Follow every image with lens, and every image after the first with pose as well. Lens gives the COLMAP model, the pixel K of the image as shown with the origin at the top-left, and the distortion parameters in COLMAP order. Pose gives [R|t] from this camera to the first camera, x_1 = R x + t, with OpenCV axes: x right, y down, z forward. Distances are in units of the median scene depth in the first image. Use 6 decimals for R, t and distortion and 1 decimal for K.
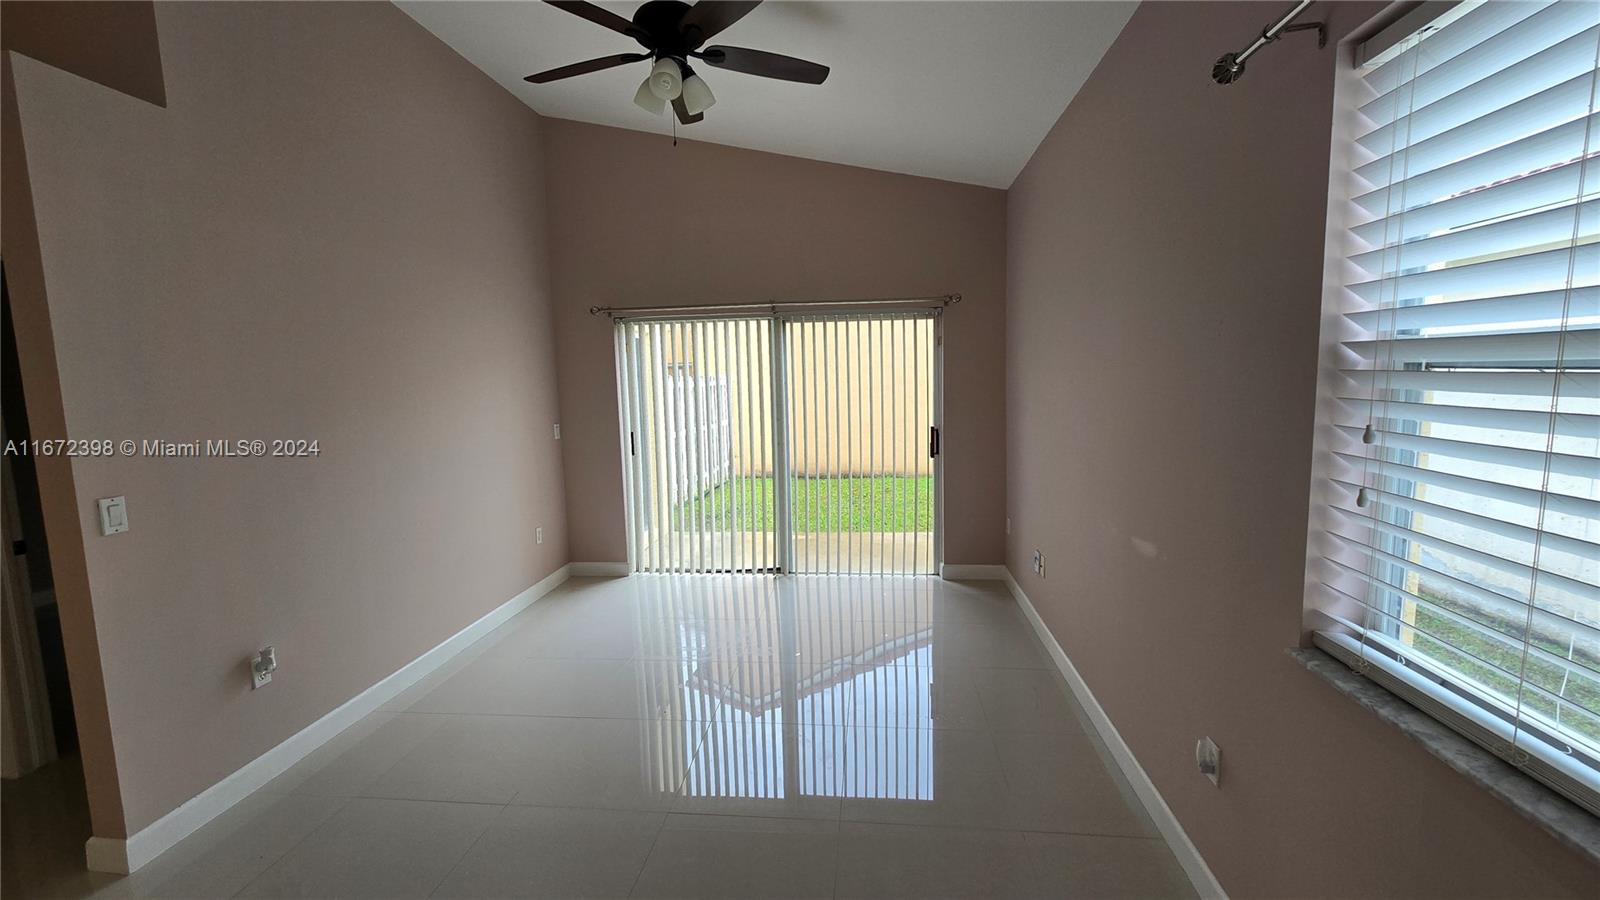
lens RADIAL K [[647.4, 0, 794.9], [0, 647.4, 451.8], [0, 0, 1]] dist [-0.004424, -0.001148]
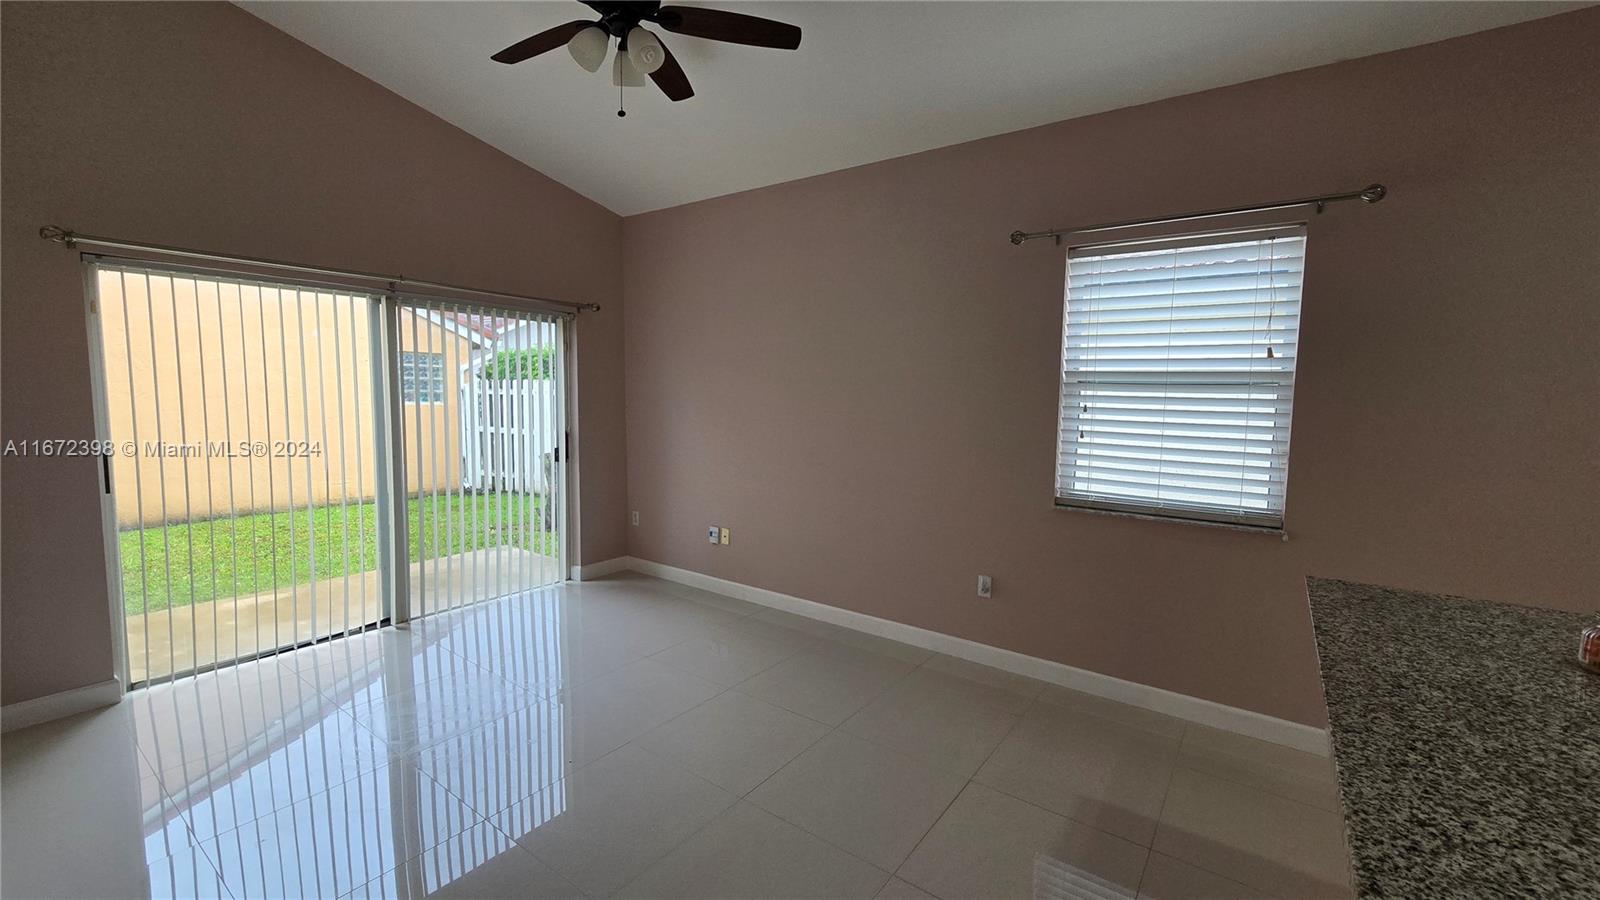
lens RADIAL K [[647.4, 0, 796.3], [0, 647.4, 450.6], [0, 0, 1]] dist [-0.004424, -0.001148]
pose [[0.490706, -0.047180, 0.870047, -0.471701], [0.073324, 0.997227, 0.012722, 0.005759], [-0.868235, 0.057553, 0.492805, 0.189579]]
